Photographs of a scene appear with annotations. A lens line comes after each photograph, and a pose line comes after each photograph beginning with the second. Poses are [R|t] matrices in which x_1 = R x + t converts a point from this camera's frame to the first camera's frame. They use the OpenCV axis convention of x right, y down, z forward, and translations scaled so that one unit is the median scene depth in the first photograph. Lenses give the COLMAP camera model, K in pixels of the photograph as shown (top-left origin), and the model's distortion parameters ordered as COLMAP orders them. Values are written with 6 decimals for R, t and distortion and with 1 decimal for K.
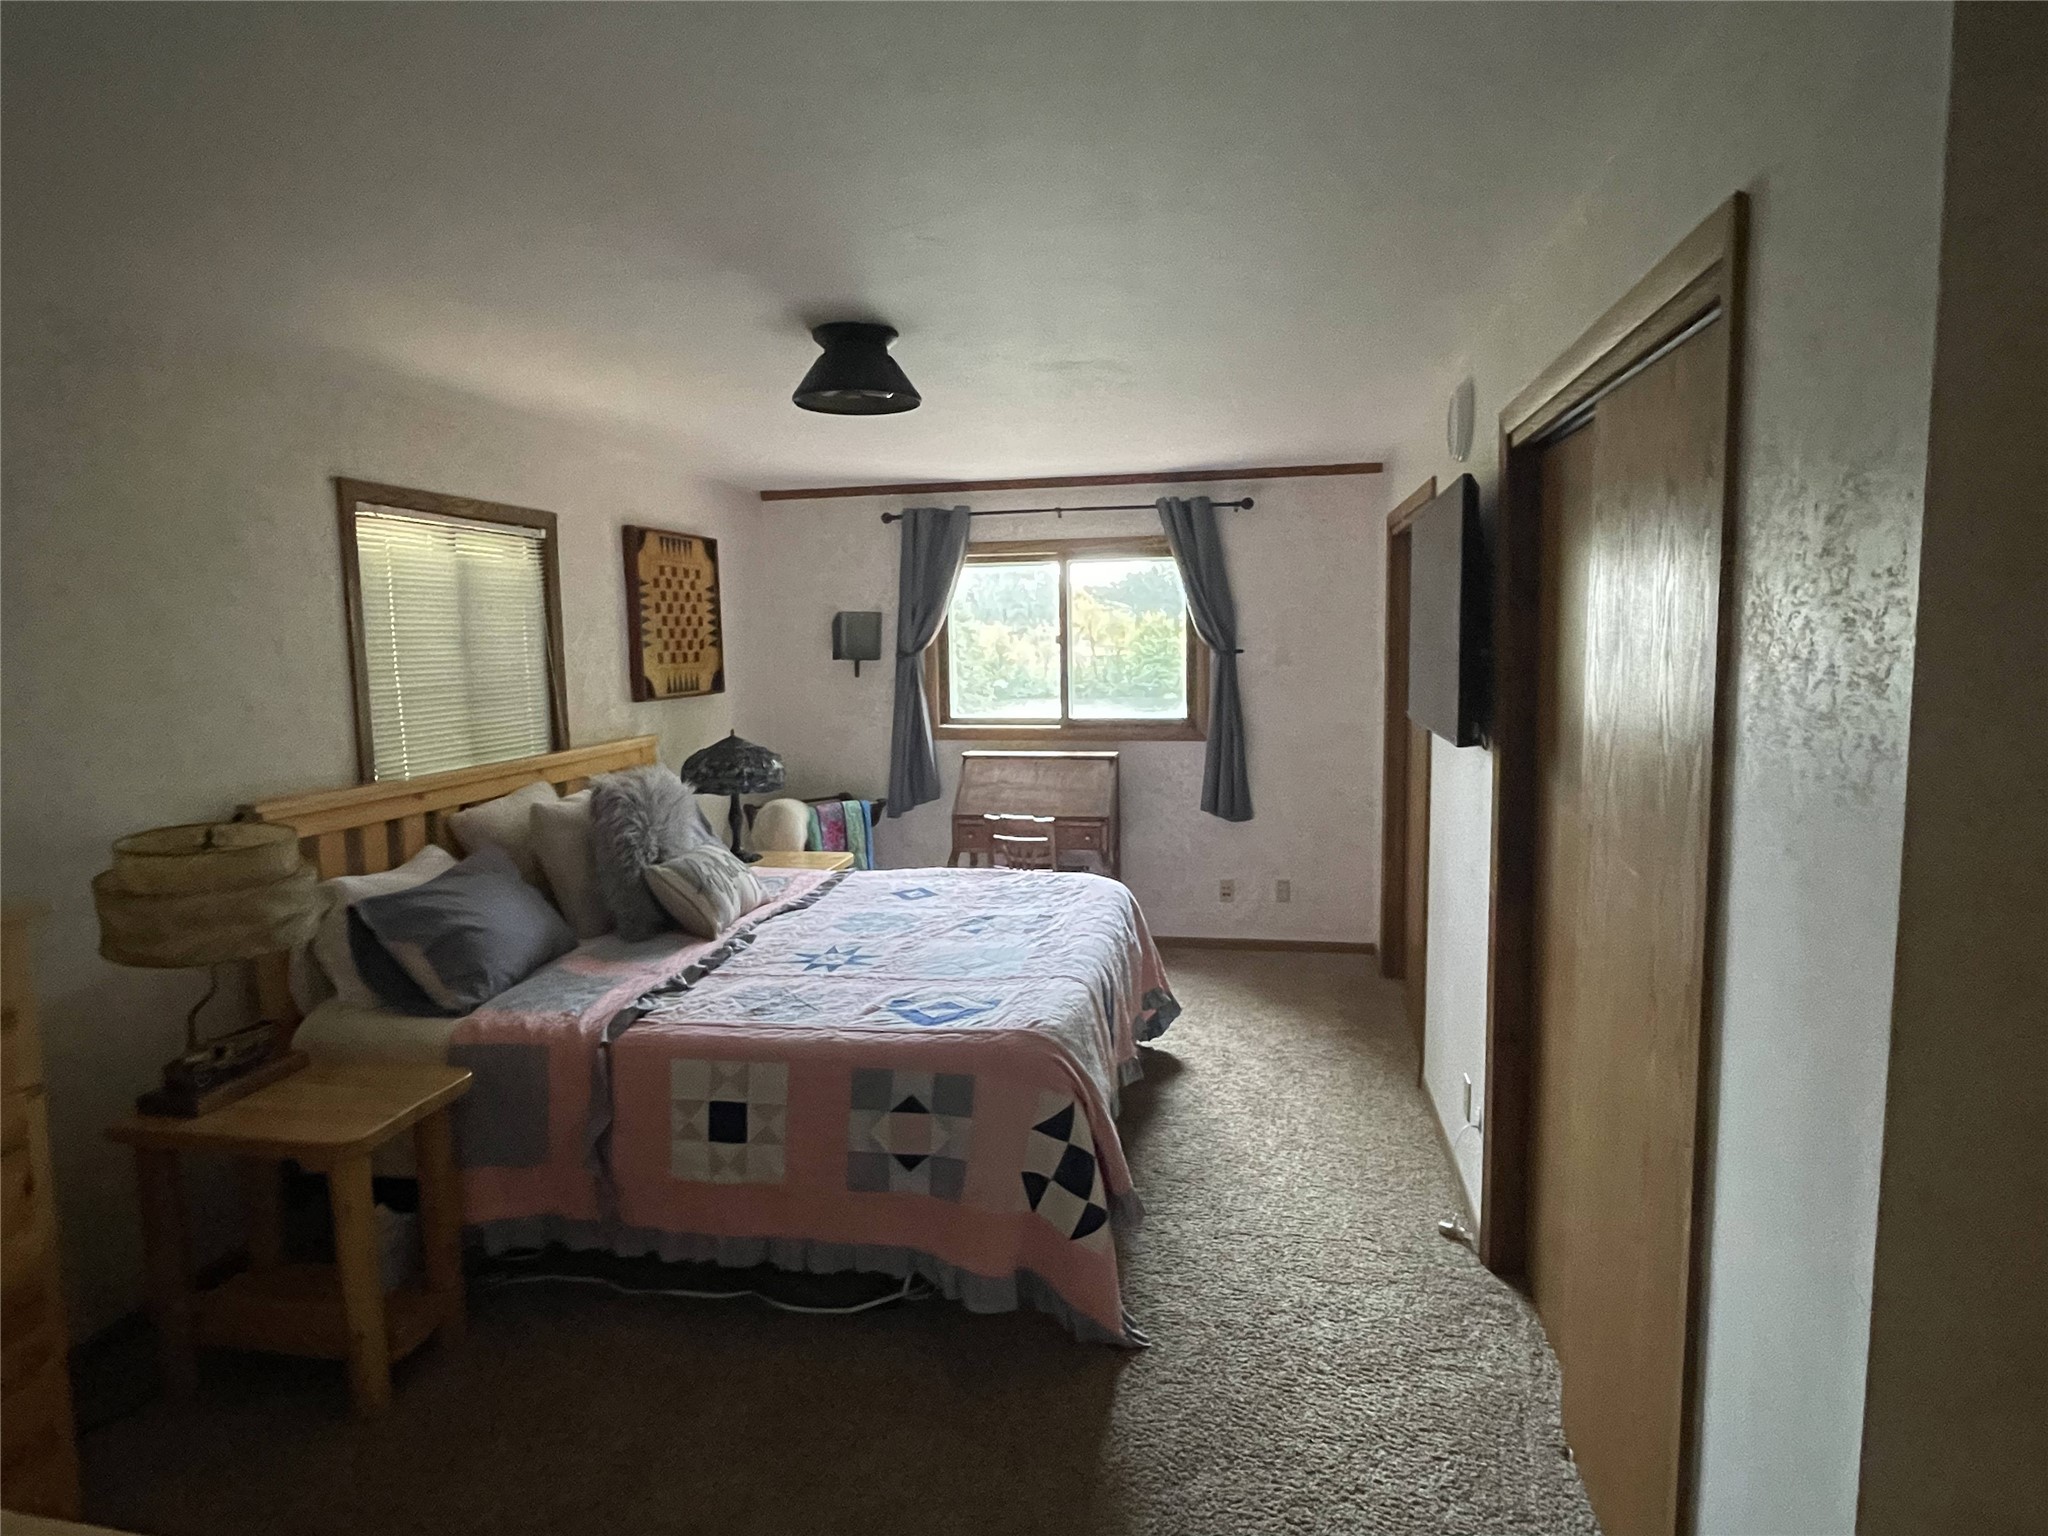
lens RADIAL K [[1149.3, 0, 1020.4], [0, 1149.3, 760.4], [0, 0, 1]] dist [-0.005174, 0.000749]
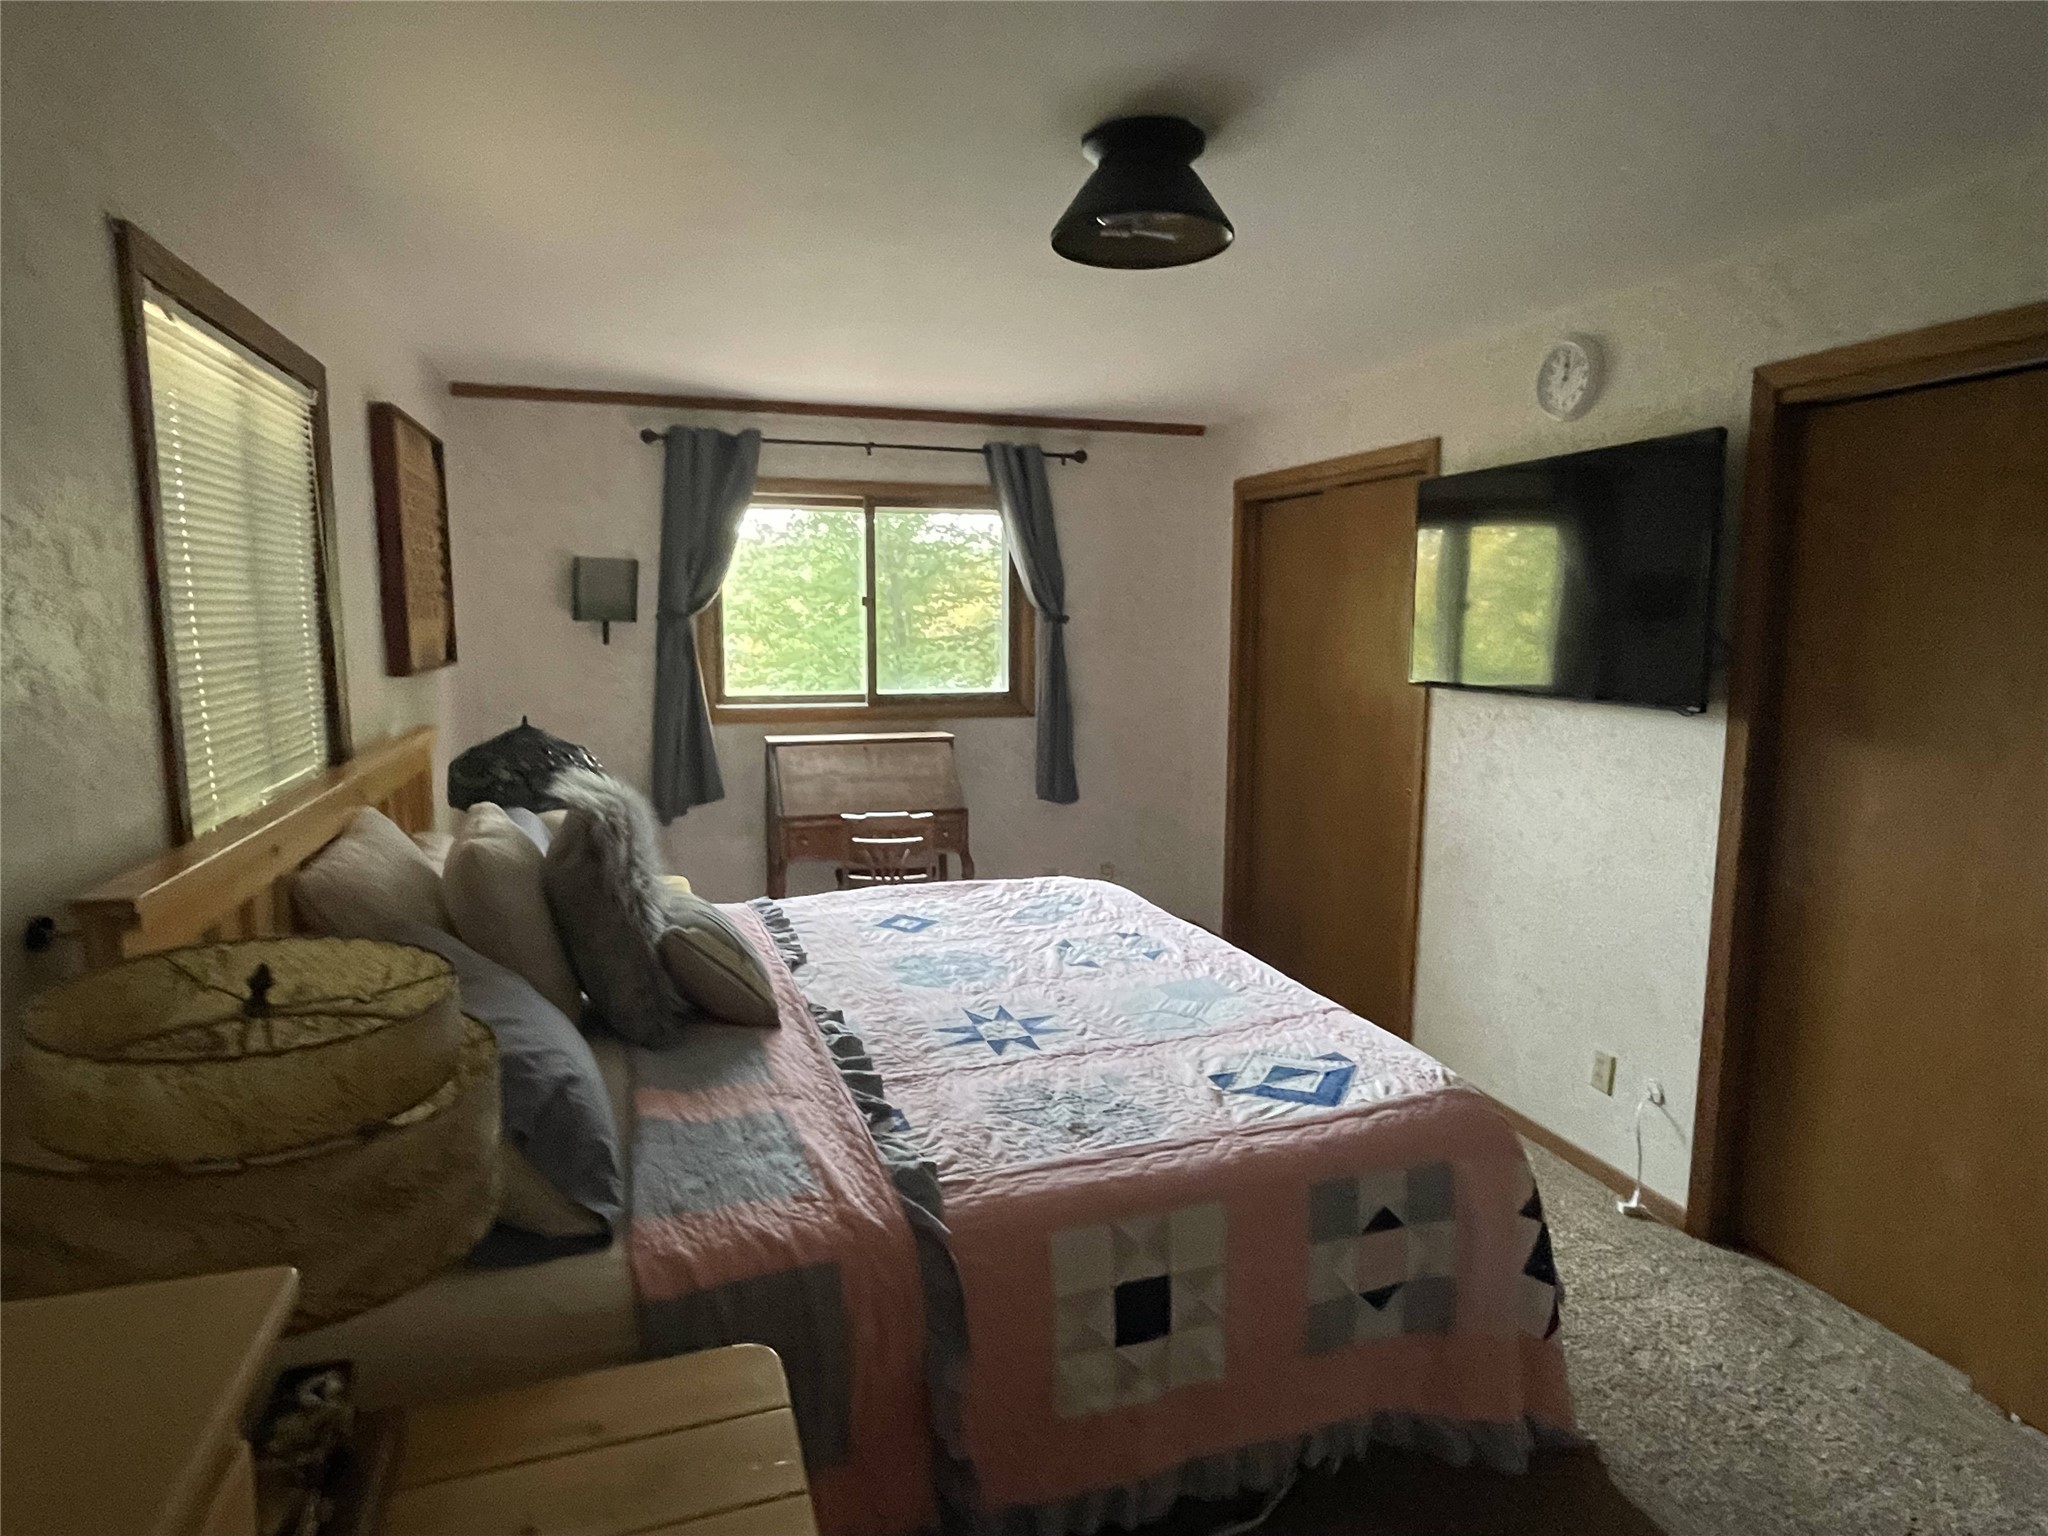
lens RADIAL K [[1149.3, 0, 1015.2], [0, 1149.3, 758.9], [0, 0, 1]] dist [-0.005174, 0.000749]
pose [[0.875749, -0.040489, 0.481066, -0.491571], [0.031904, 0.999152, 0.026015, -0.014098], [-0.481712, -0.007435, 0.876298, 0.368555]]
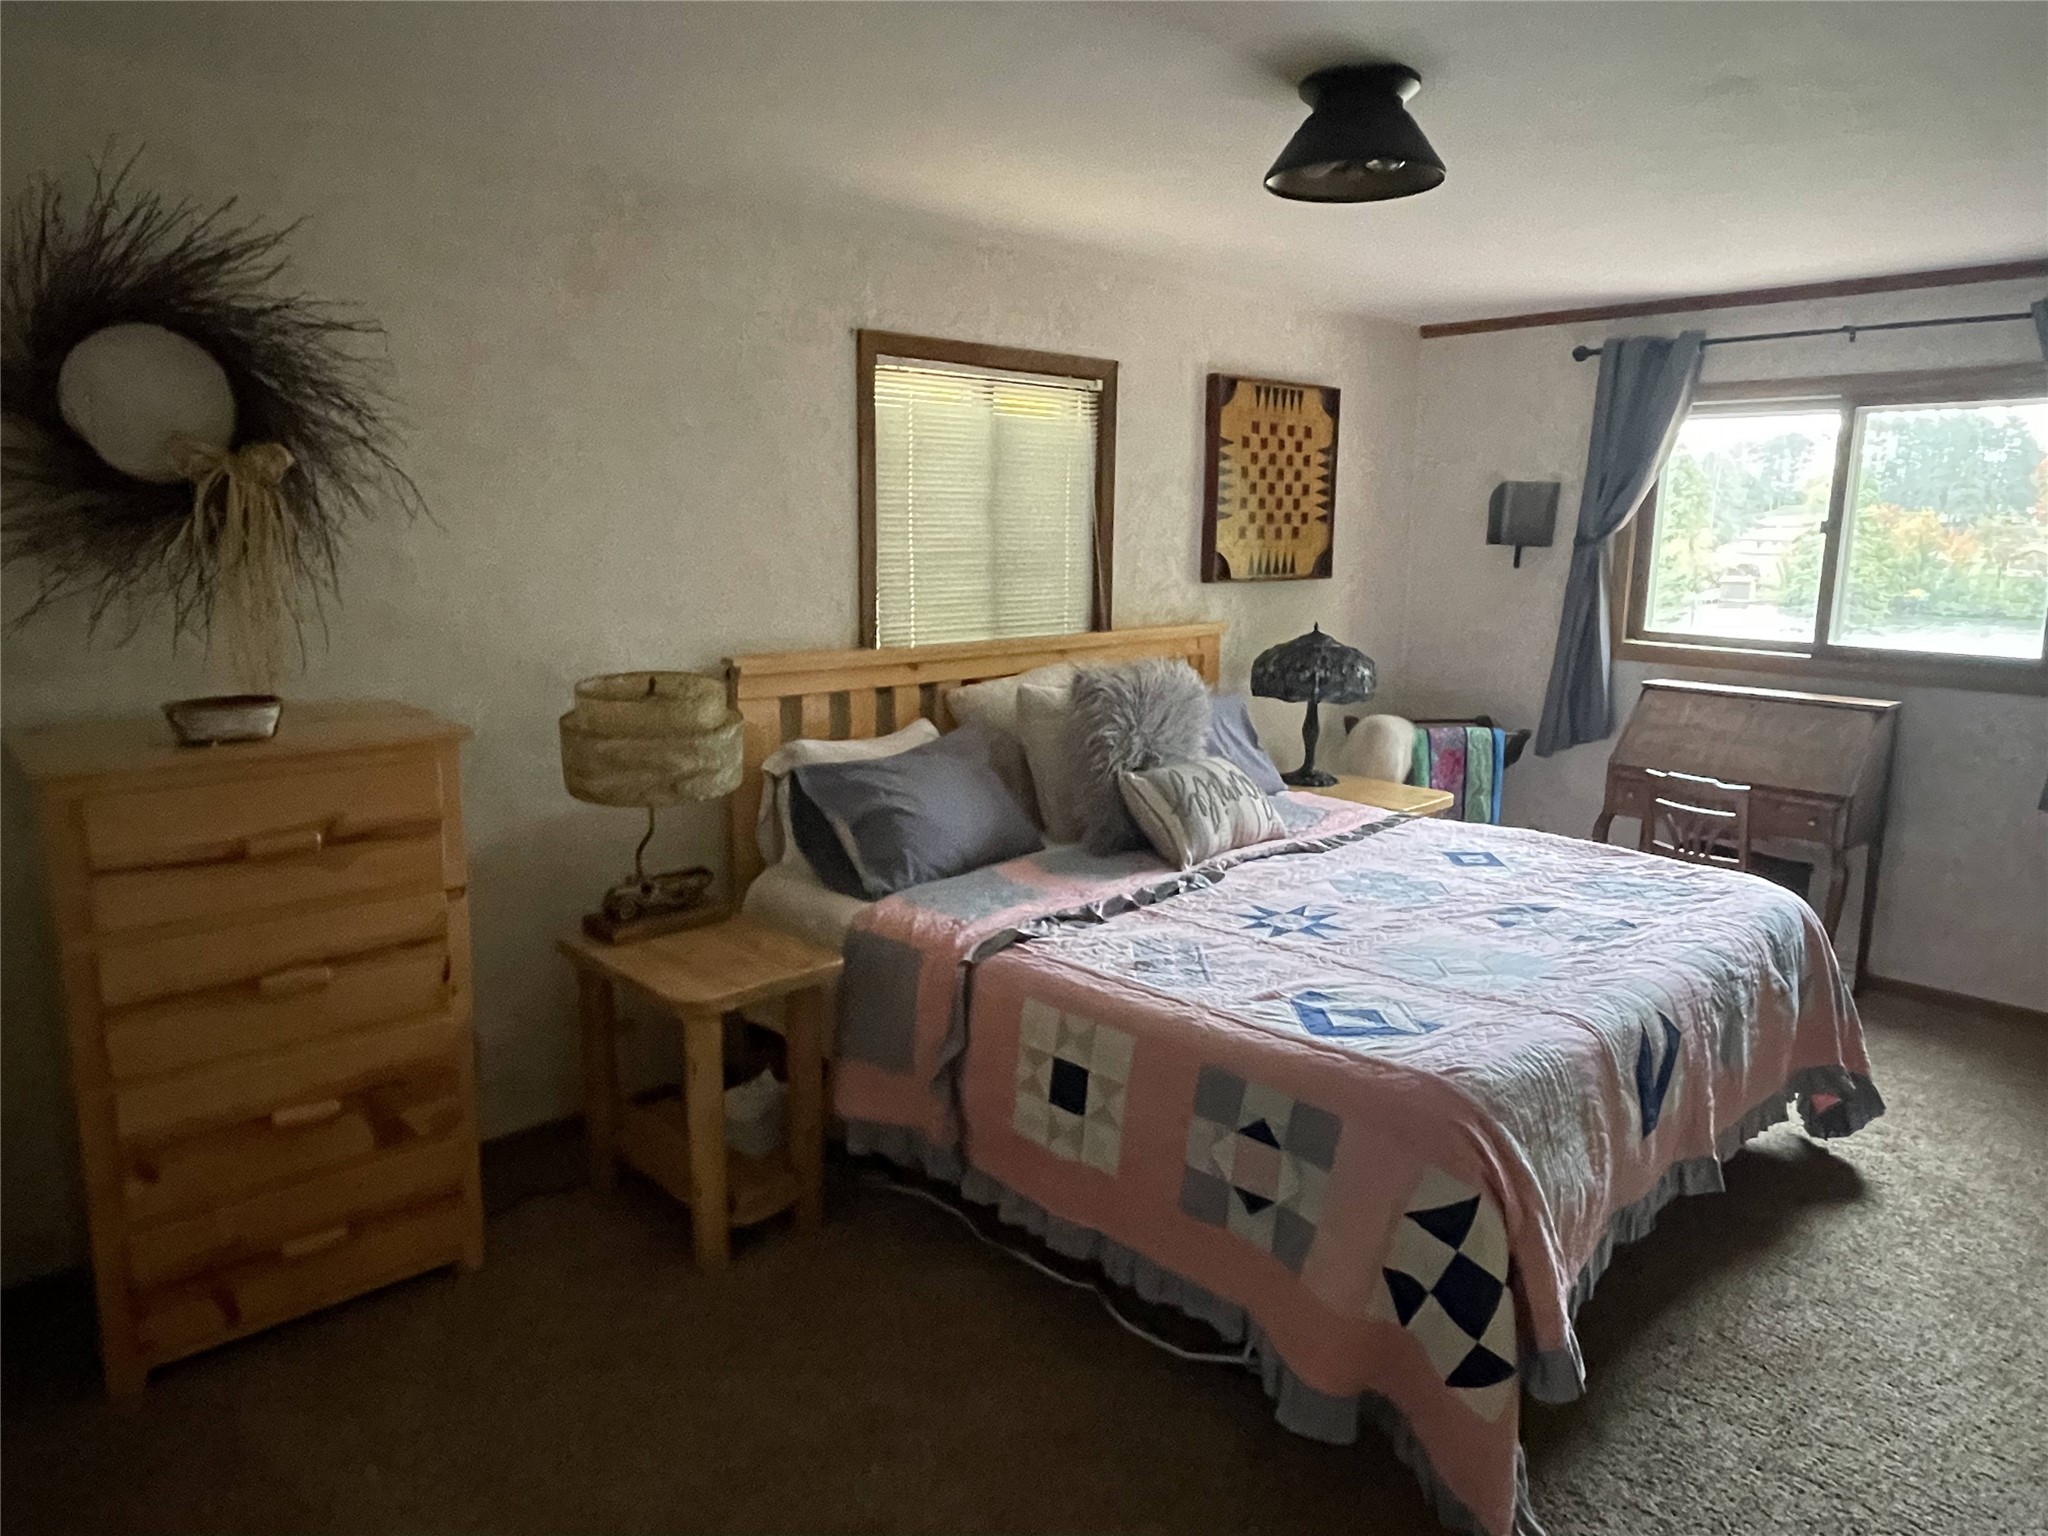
lens RADIAL K [[1306.2, 0, 1007.7], [0, 1306.2, 758.3], [0, 0, 1]] dist [-0.003746, -0.000880]
pose [[0.809015, 0.132011, -0.572772, 0.177850], [-0.087639, 0.990652, 0.104538, -0.014504], [0.581218, -0.034376, 0.813022, 0.163499]]
